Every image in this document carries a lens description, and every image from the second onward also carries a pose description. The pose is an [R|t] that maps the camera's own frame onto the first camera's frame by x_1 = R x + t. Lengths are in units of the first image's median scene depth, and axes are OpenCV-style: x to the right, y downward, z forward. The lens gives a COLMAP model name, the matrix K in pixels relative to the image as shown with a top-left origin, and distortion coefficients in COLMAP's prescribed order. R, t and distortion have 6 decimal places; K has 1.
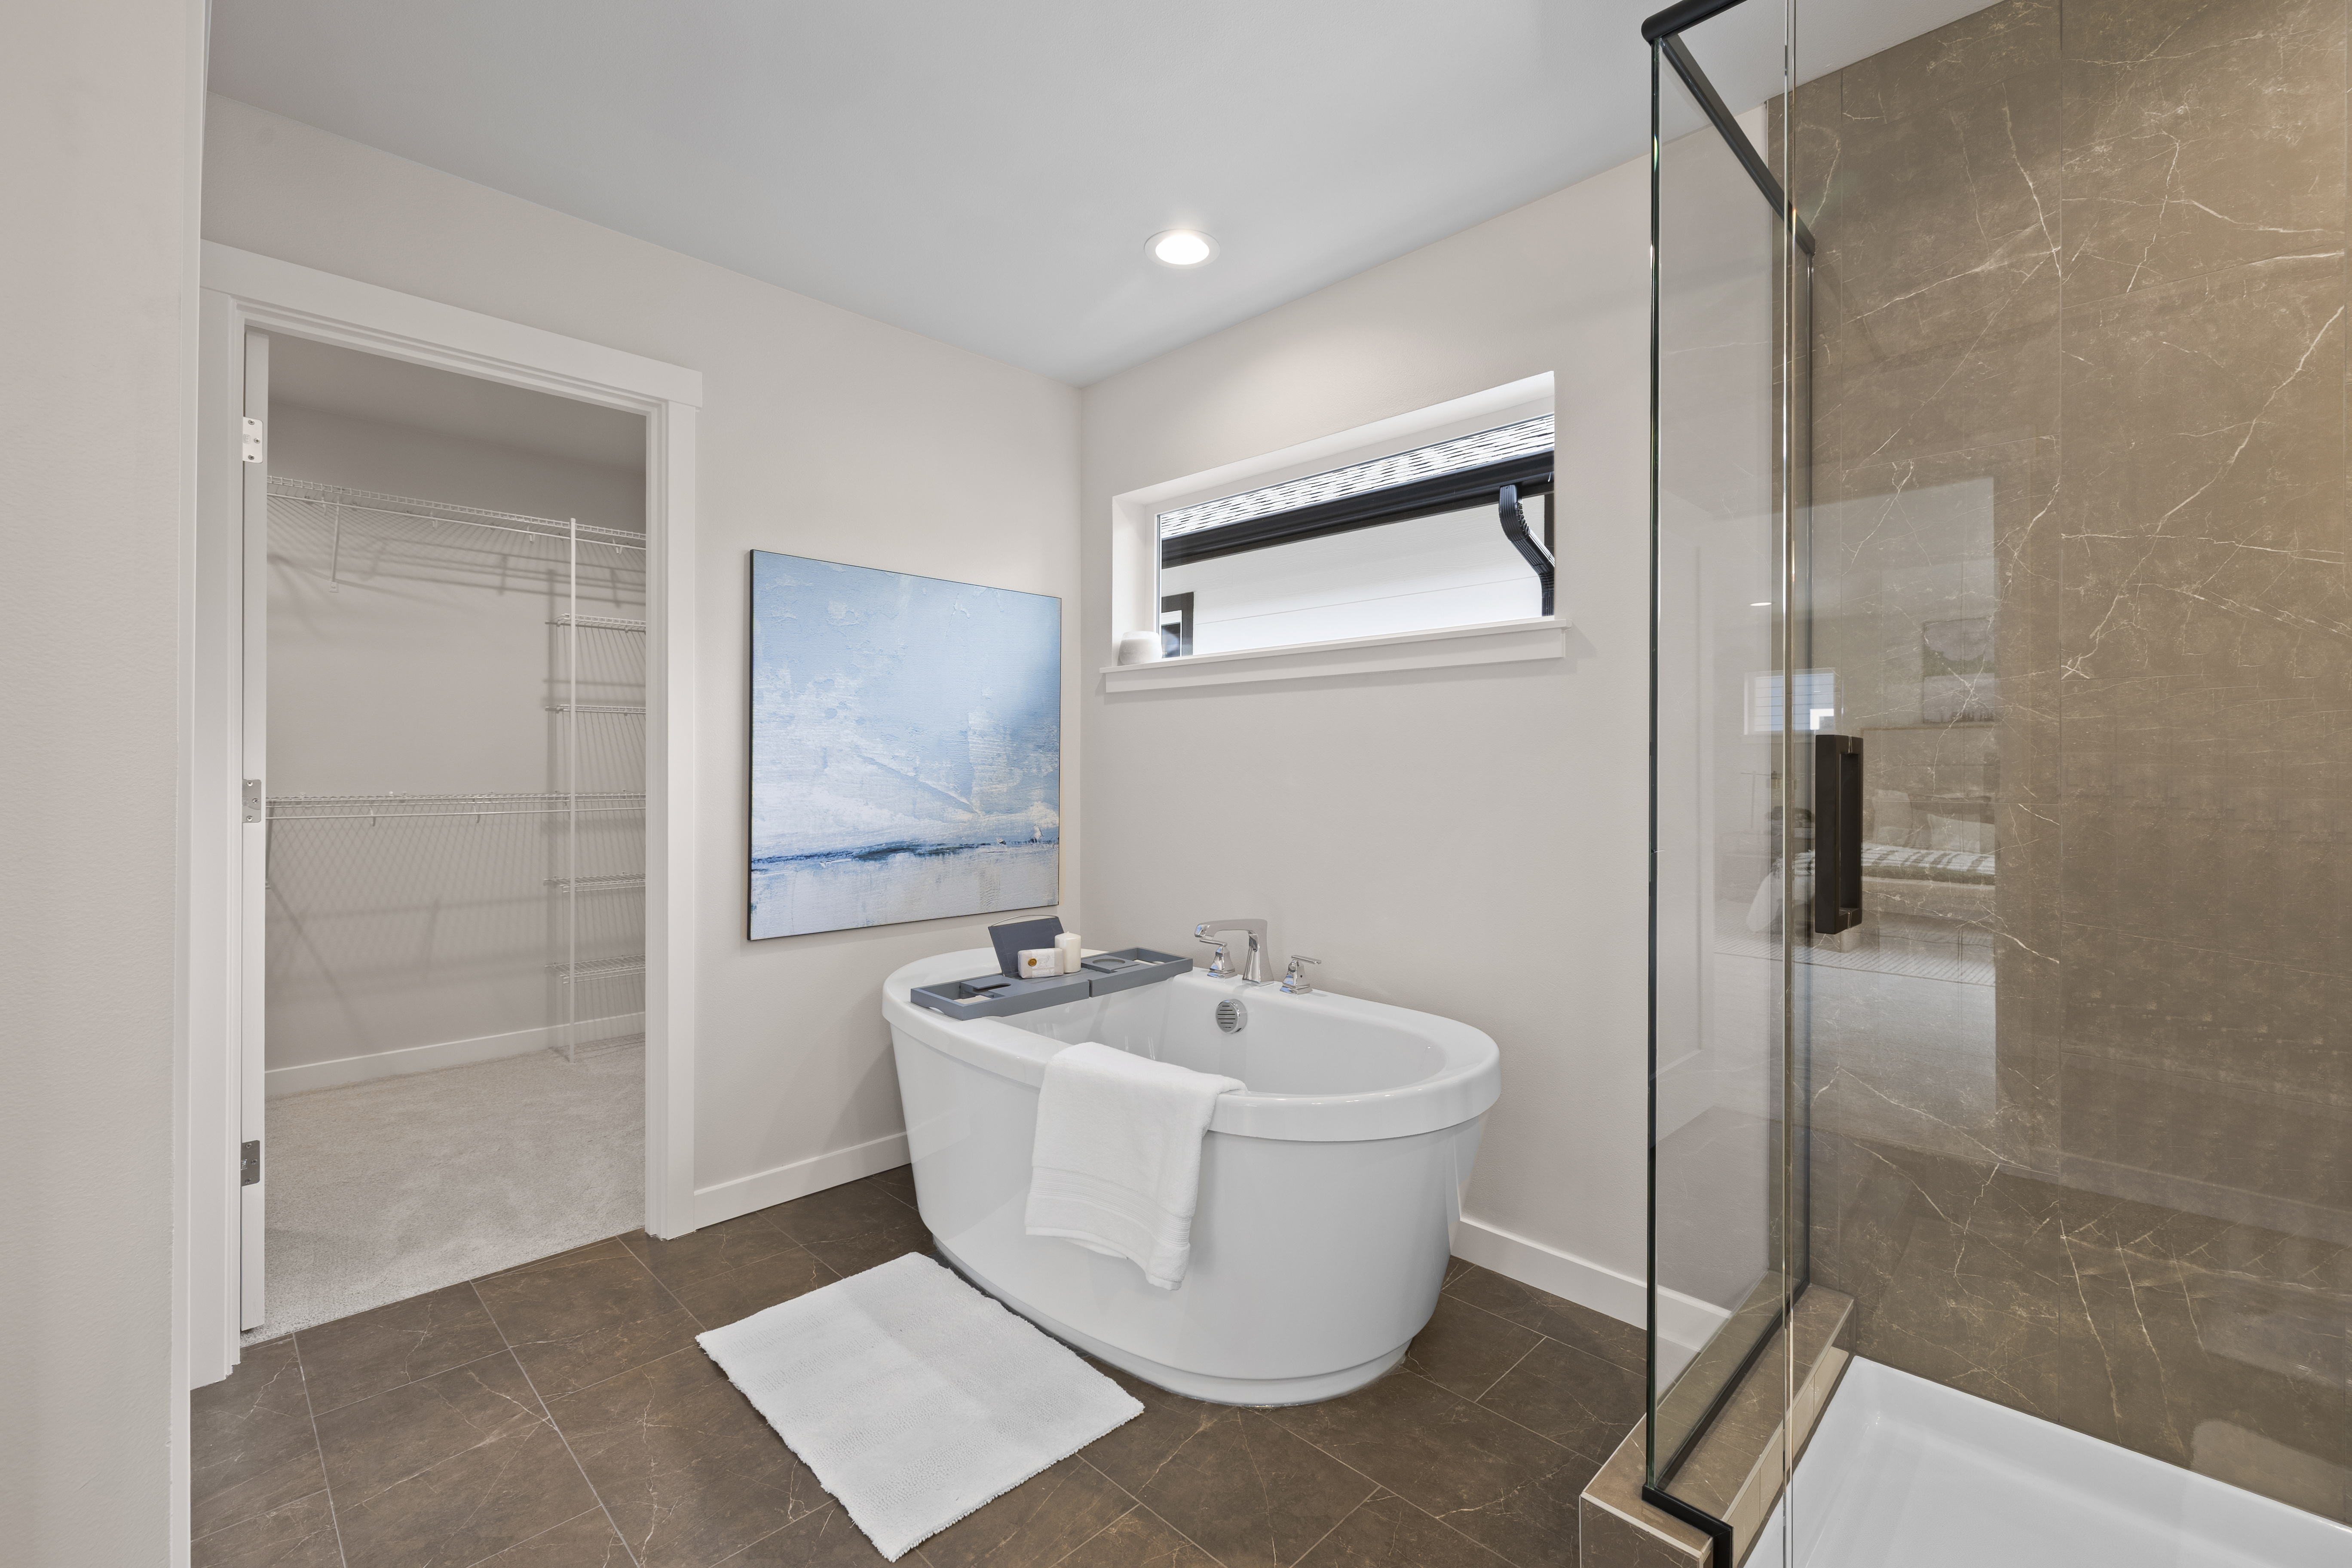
lens RADIAL K [[1002.4, 0, 1178.8], [0, 1002.4, 765.4], [0, 0, 1]] dist [0.004710, 0.000554]
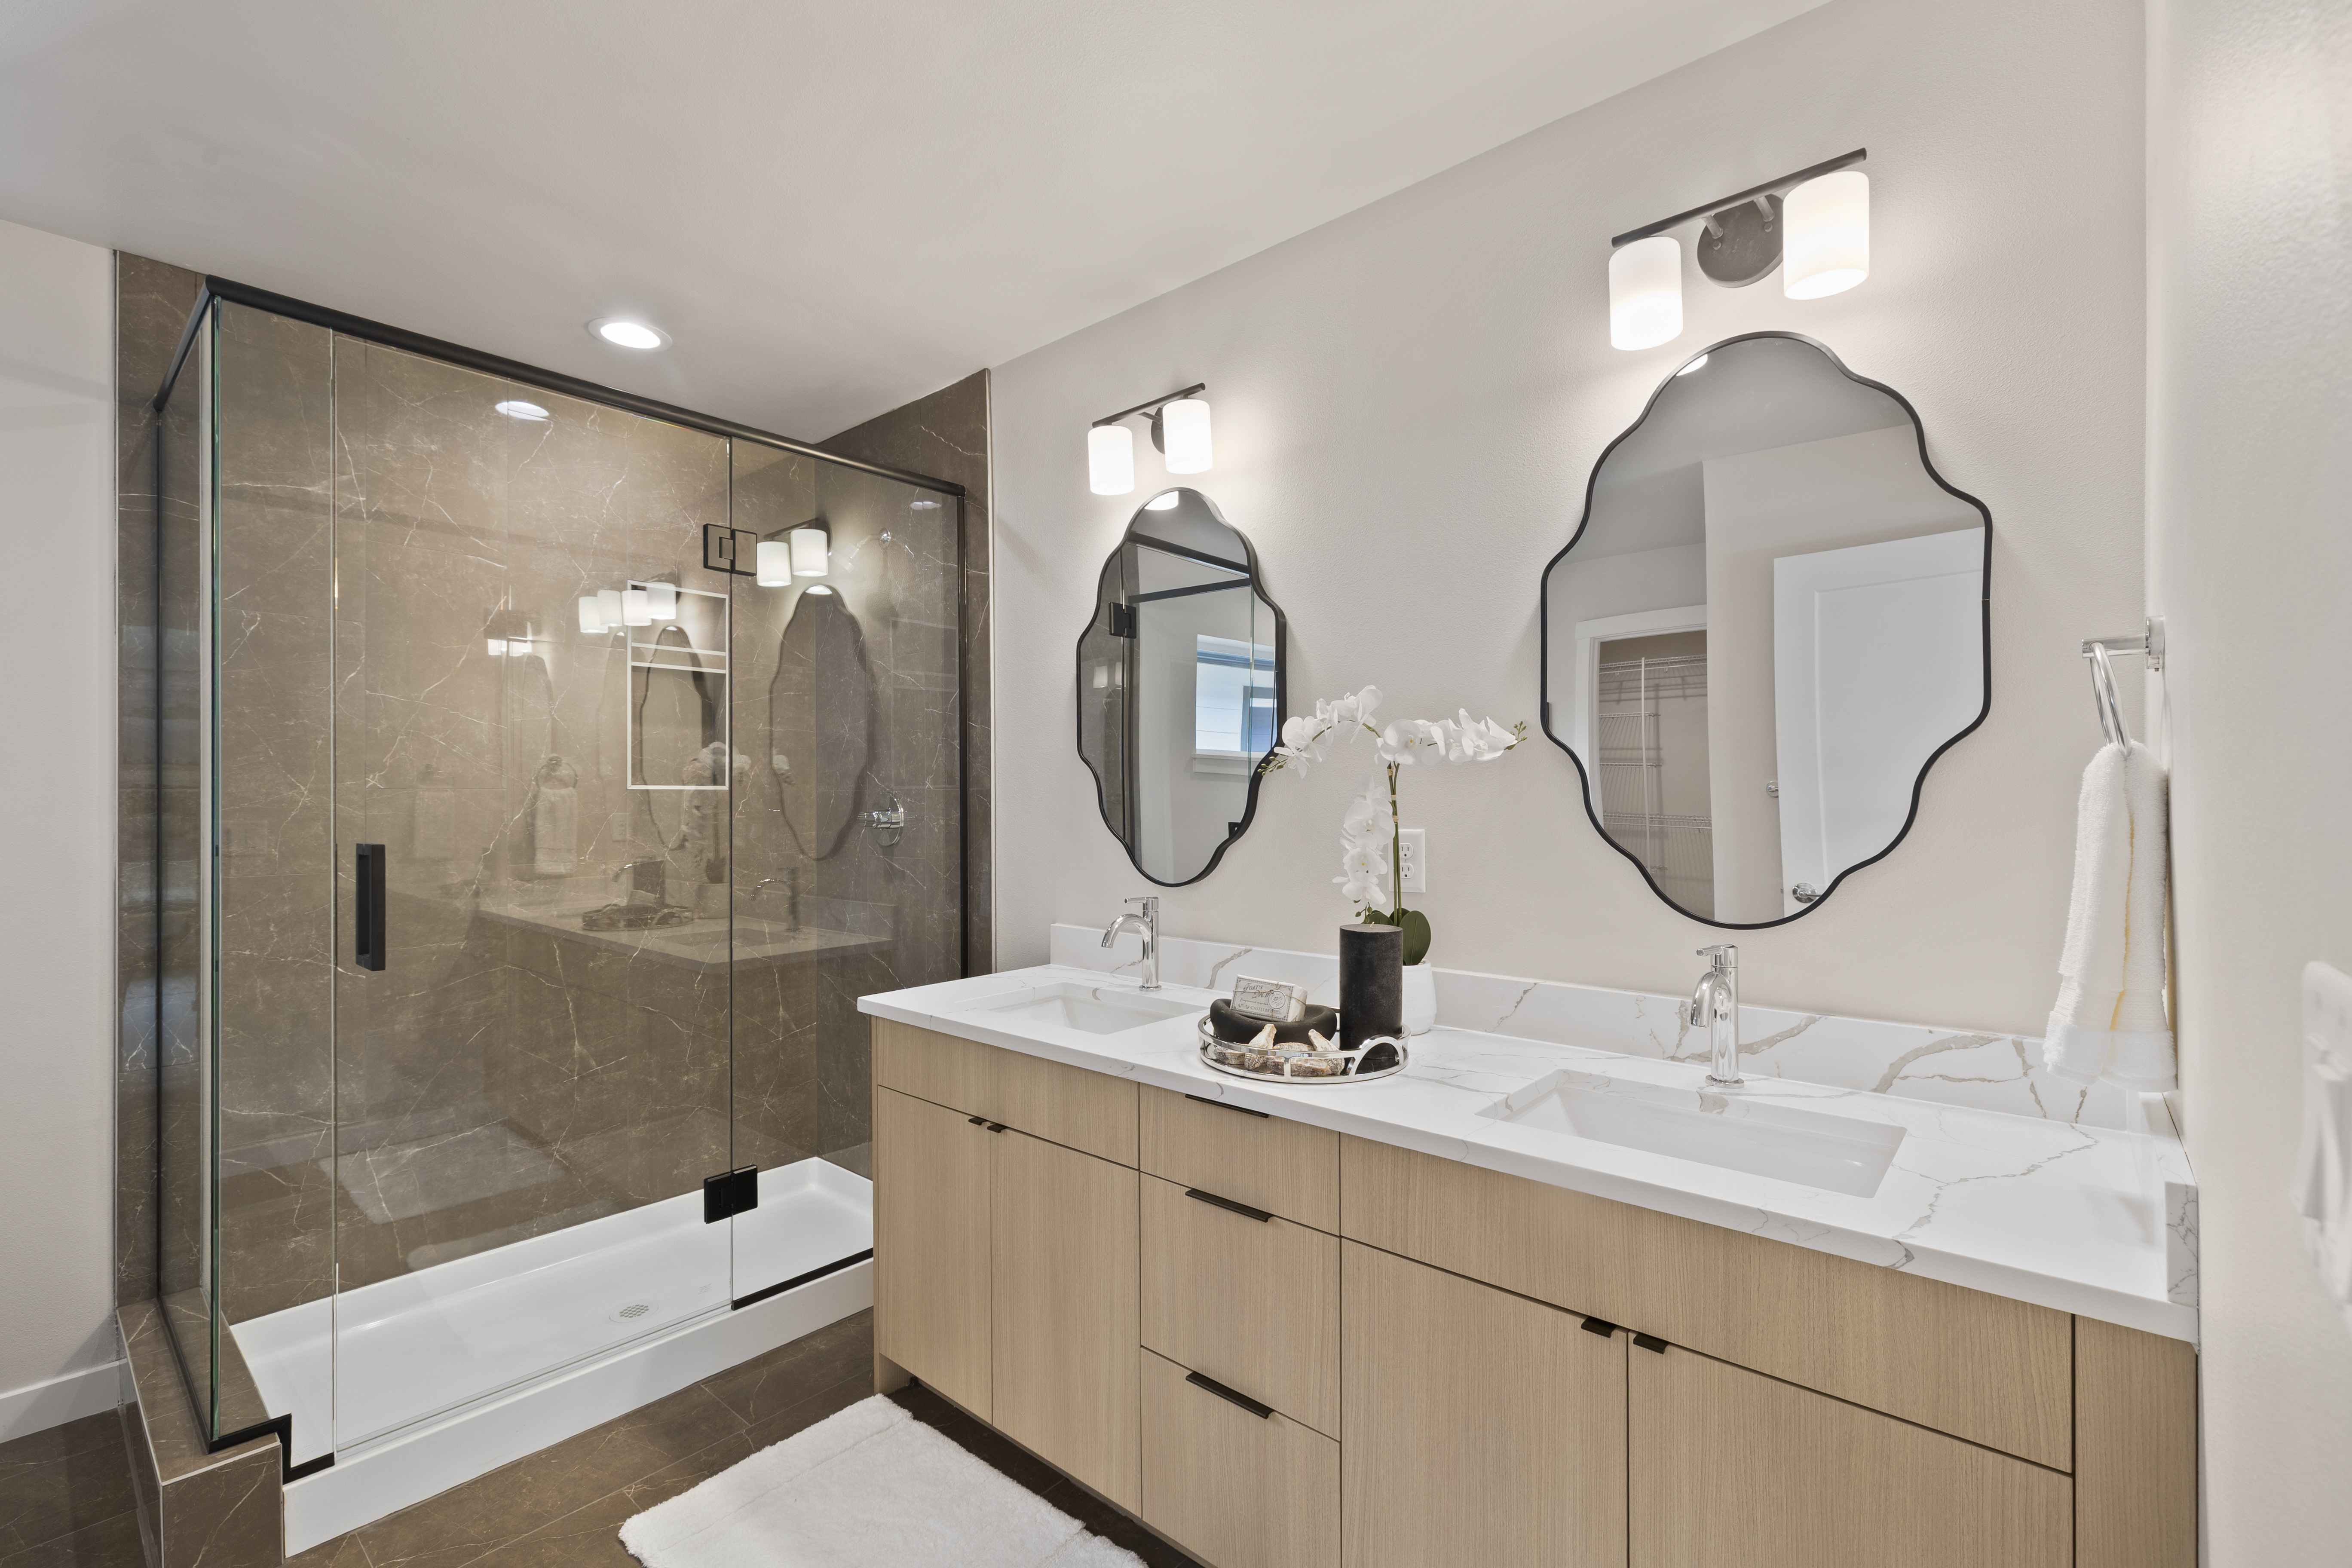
lens RADIAL K [[1056.5, 0, 1179.9], [0, 1056.5, 783.3], [0, 0, 1]] dist [0.001940, 0.000166]
pose [[-0.056342, 0.002716, 0.998408, -0.797949], [-0.005711, 0.999979, -0.003043, -0.098163], [-0.998395, -0.005874, -0.056325, -0.127378]]
